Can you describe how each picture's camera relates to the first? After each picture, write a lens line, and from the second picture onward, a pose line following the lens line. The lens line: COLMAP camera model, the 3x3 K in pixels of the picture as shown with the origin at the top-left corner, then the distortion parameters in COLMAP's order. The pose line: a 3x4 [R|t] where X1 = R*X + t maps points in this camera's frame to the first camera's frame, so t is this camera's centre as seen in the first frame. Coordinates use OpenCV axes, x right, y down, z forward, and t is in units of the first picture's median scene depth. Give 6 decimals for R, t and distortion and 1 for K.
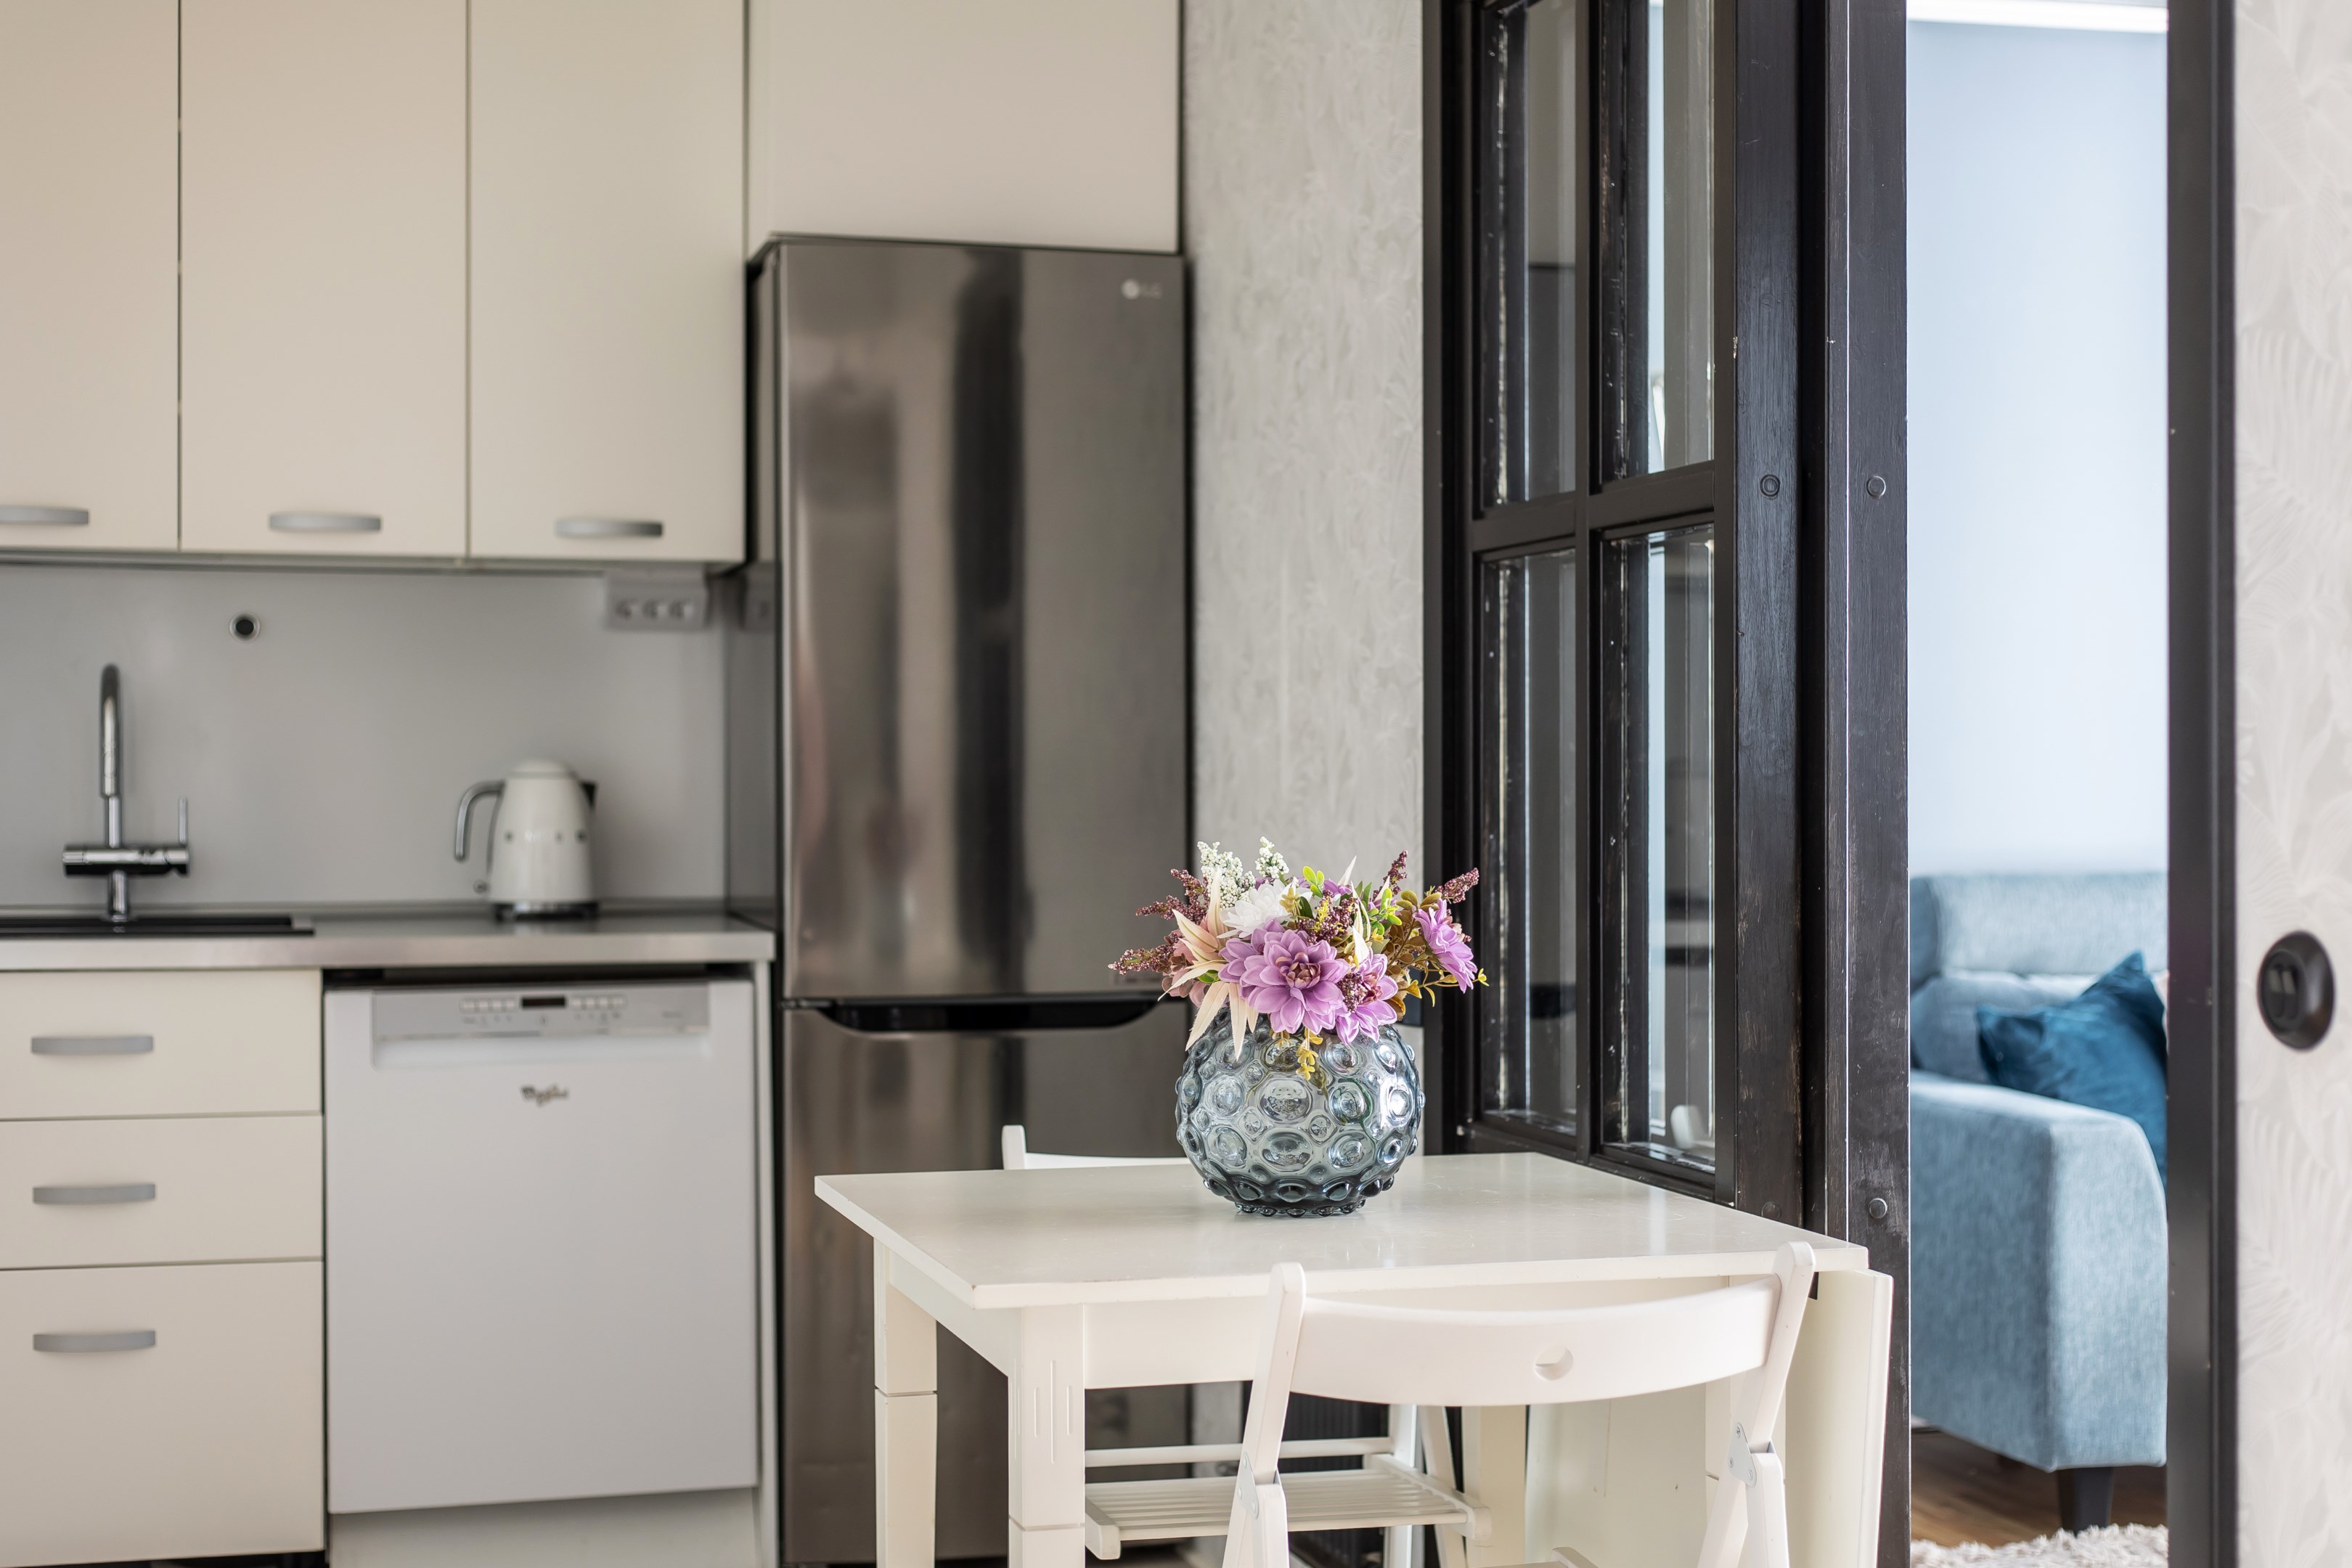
lens RADIAL K [[3396.6, 0, 1176.0], [0, 3396.6, 784.0], [0, 0, 1]] dist [0.013583, -0.058708]
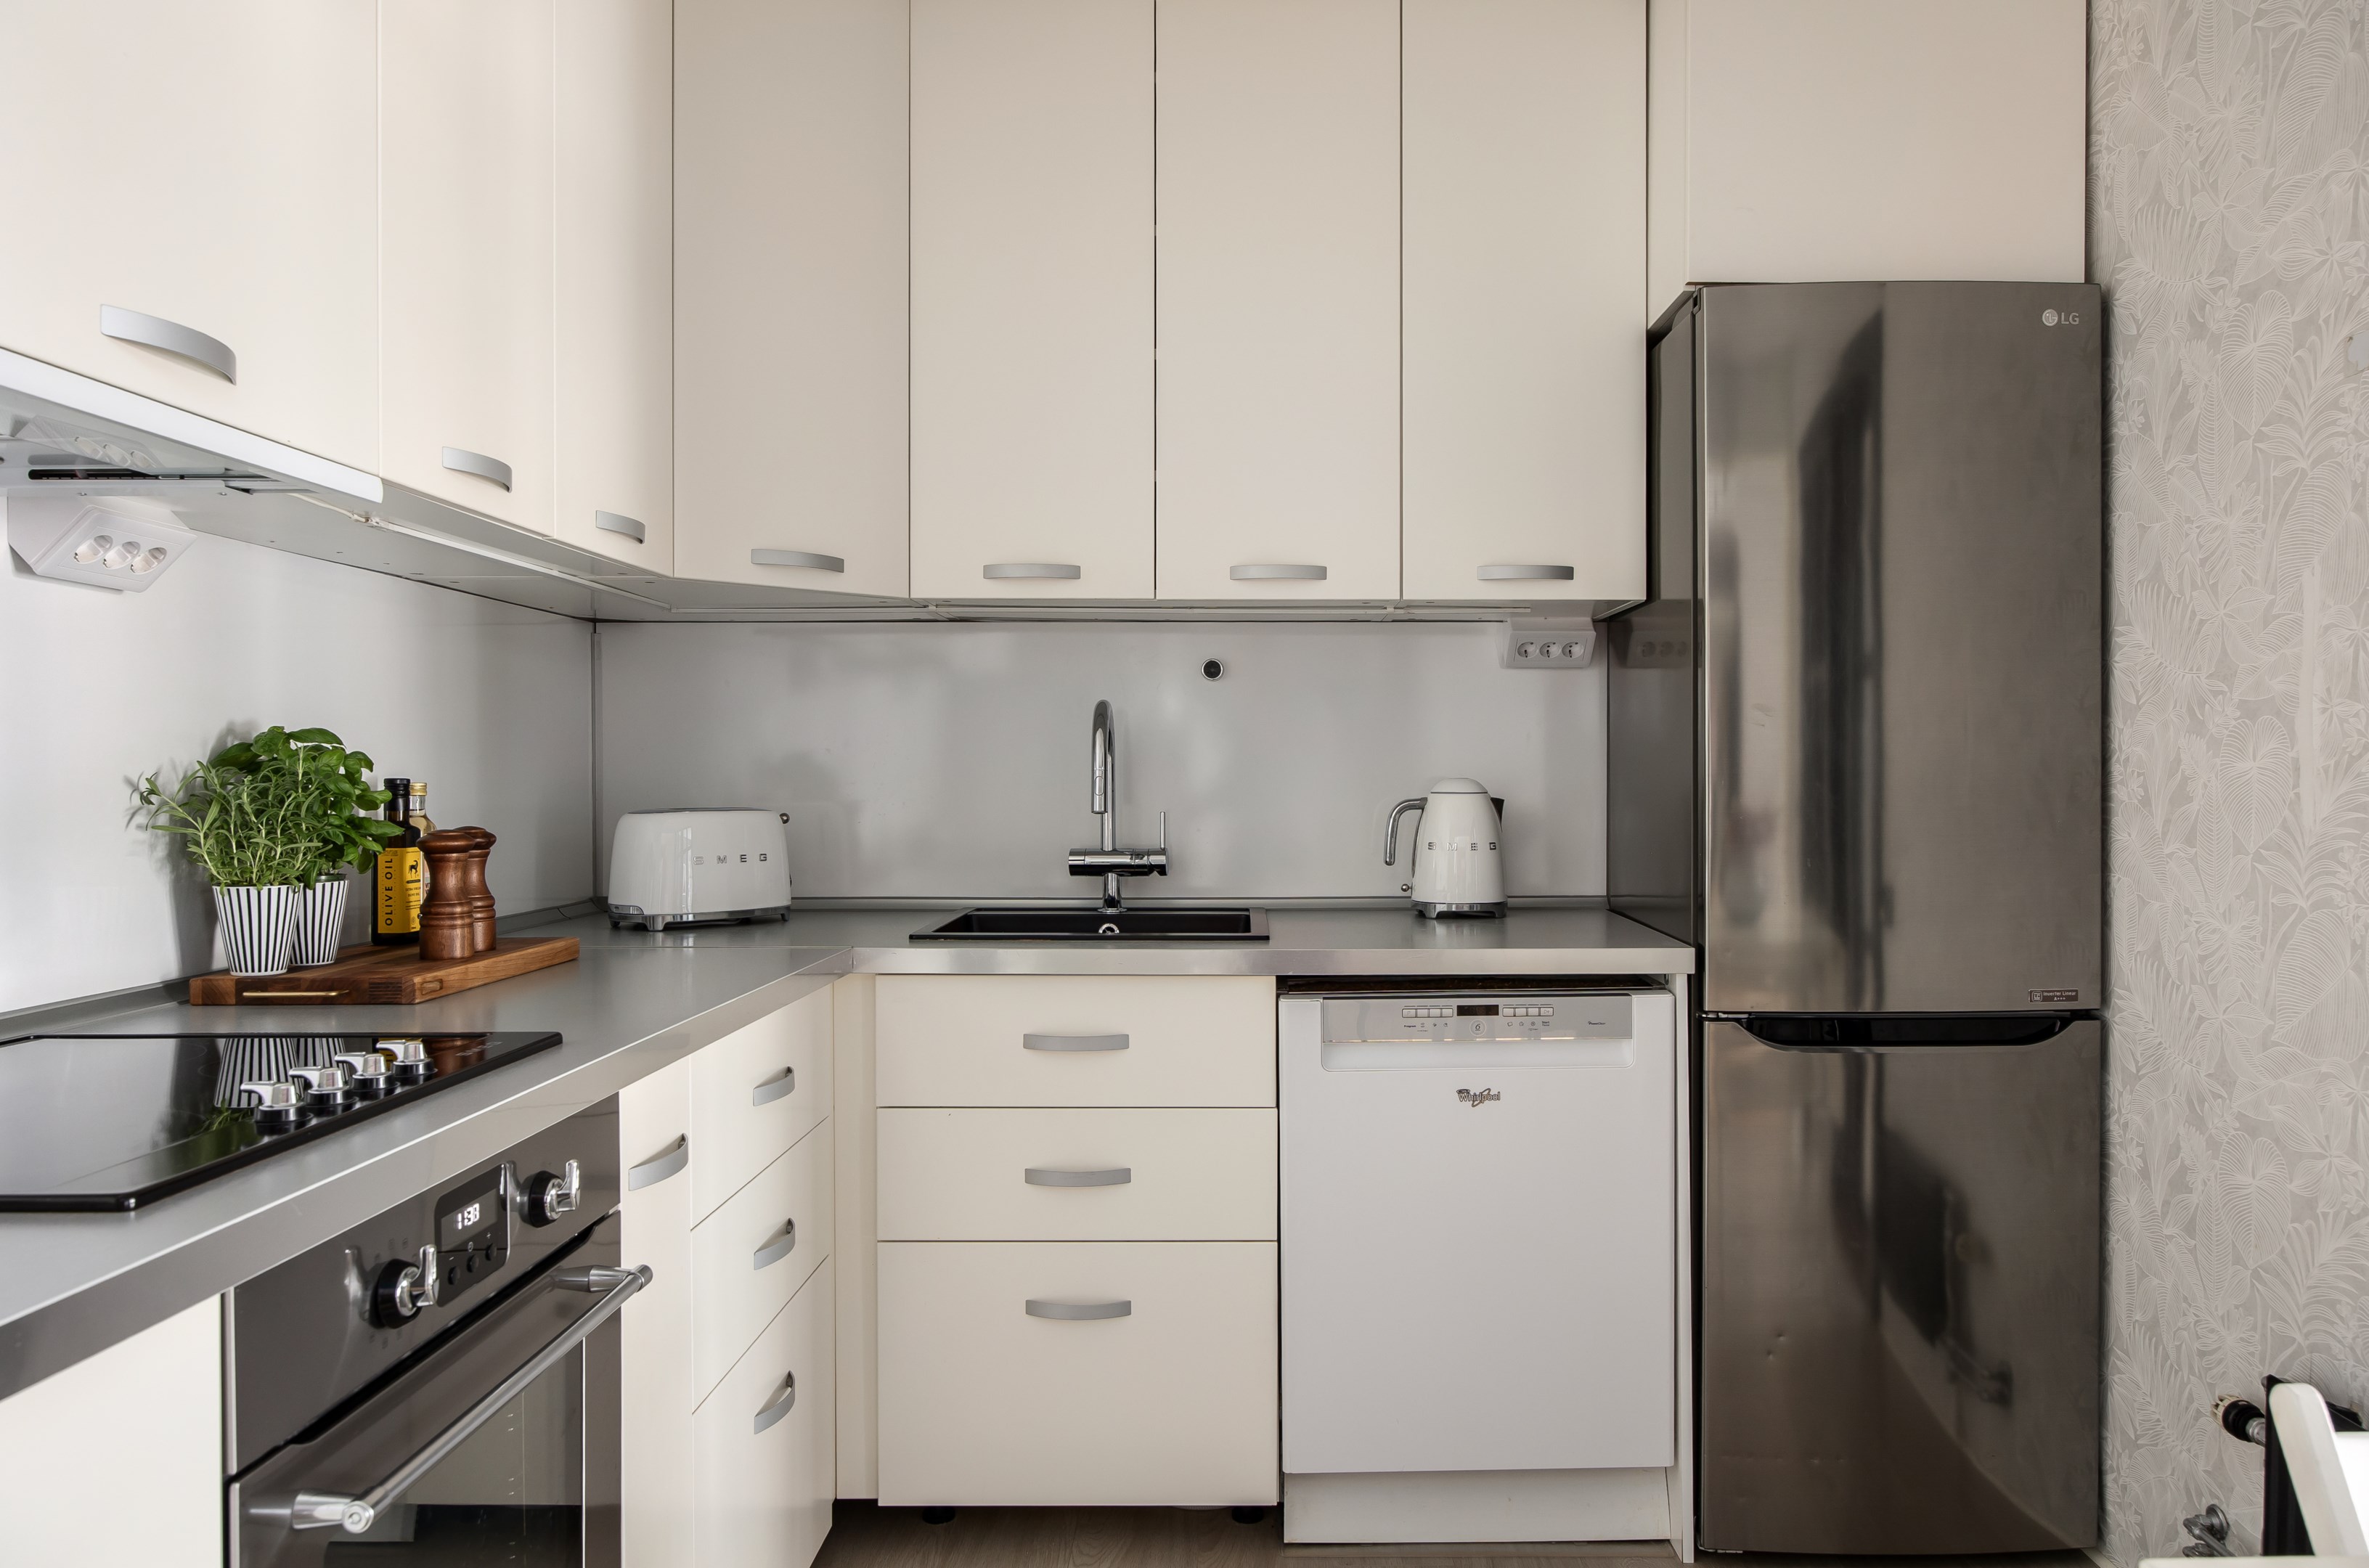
lens RADIAL K [[1620.7, 0, 1263.6], [0, 1620.7, 788.0], [0, 0, 1]] dist [0.002455, 0.000584]
pose [[0.969541, 0.001445, -0.244925, -0.123039], [0.001278, 0.999939, 0.010957, -0.011024], [0.244926, -0.010936, 0.969480, 0.476495]]
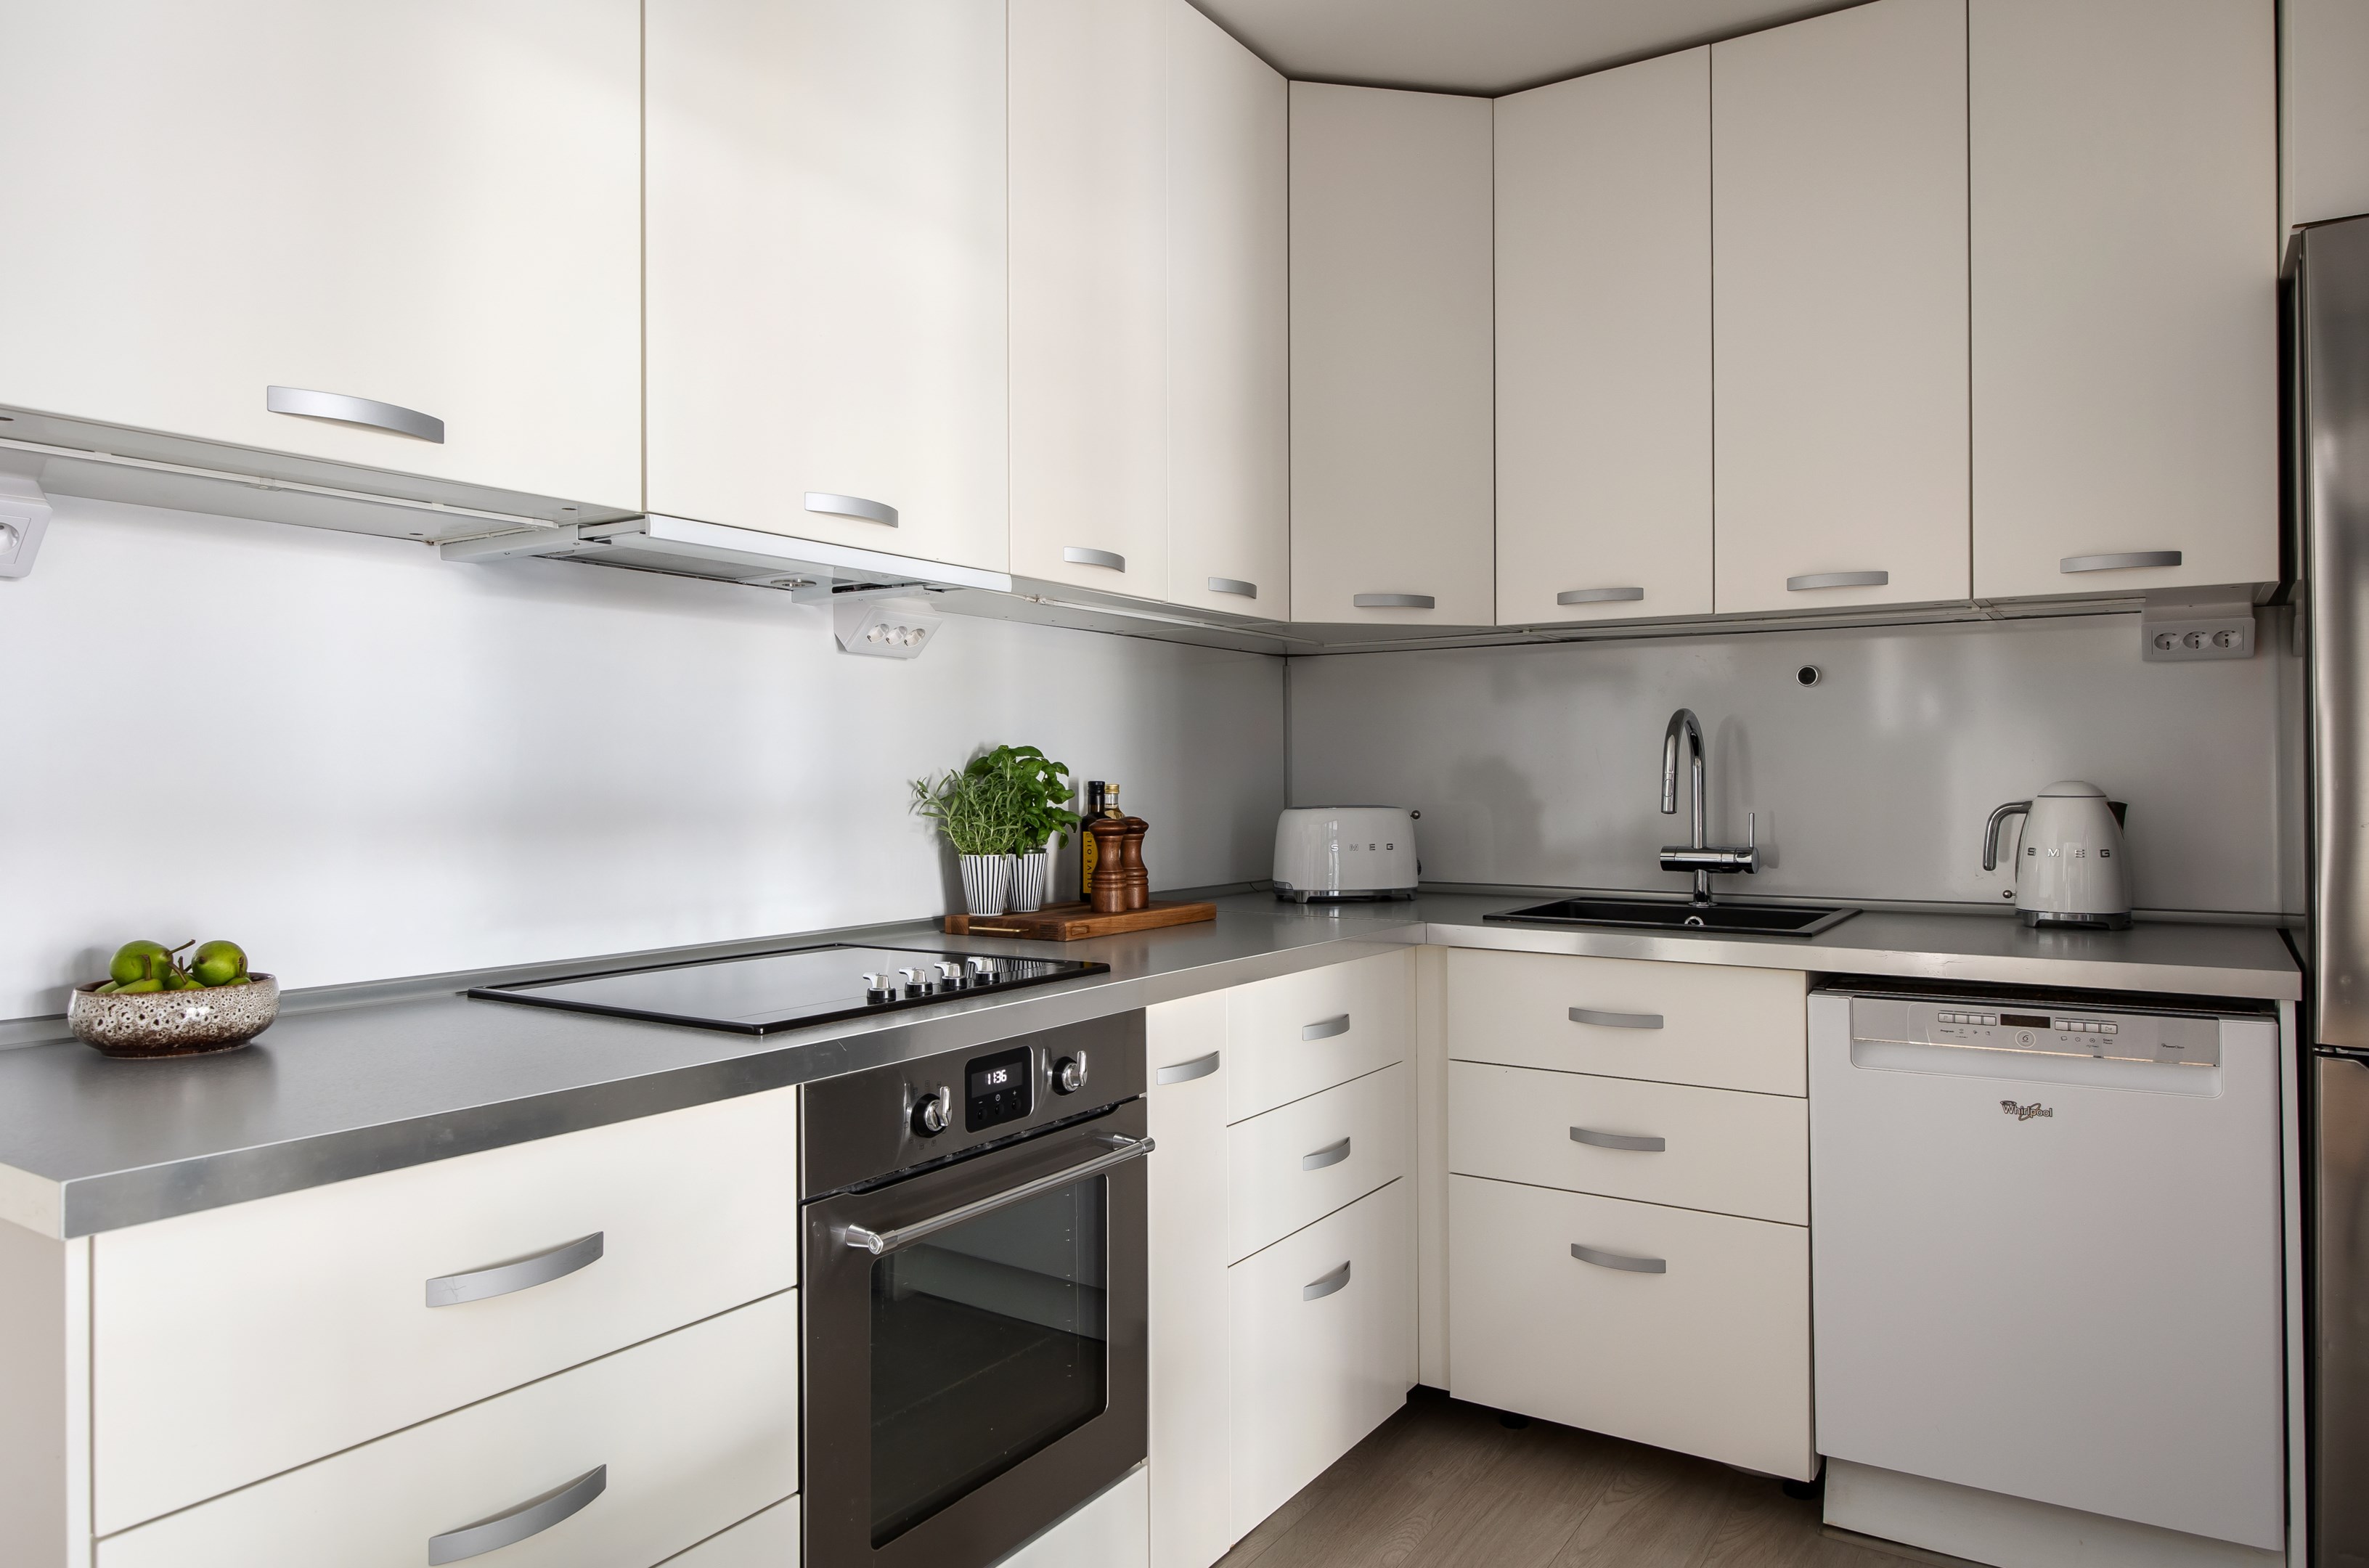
lens RADIAL K [[1517.7, 0, 1184.5], [0, 1517.7, 784.0], [0, 0, 1]] dist [0.004456, 0.000409]
pose [[0.676768, 0.001294, -0.736195, -0.018388], [0.003852, 0.999979, 0.005298, -0.010943], [0.736186, -0.006421, 0.676748, 0.485742]]
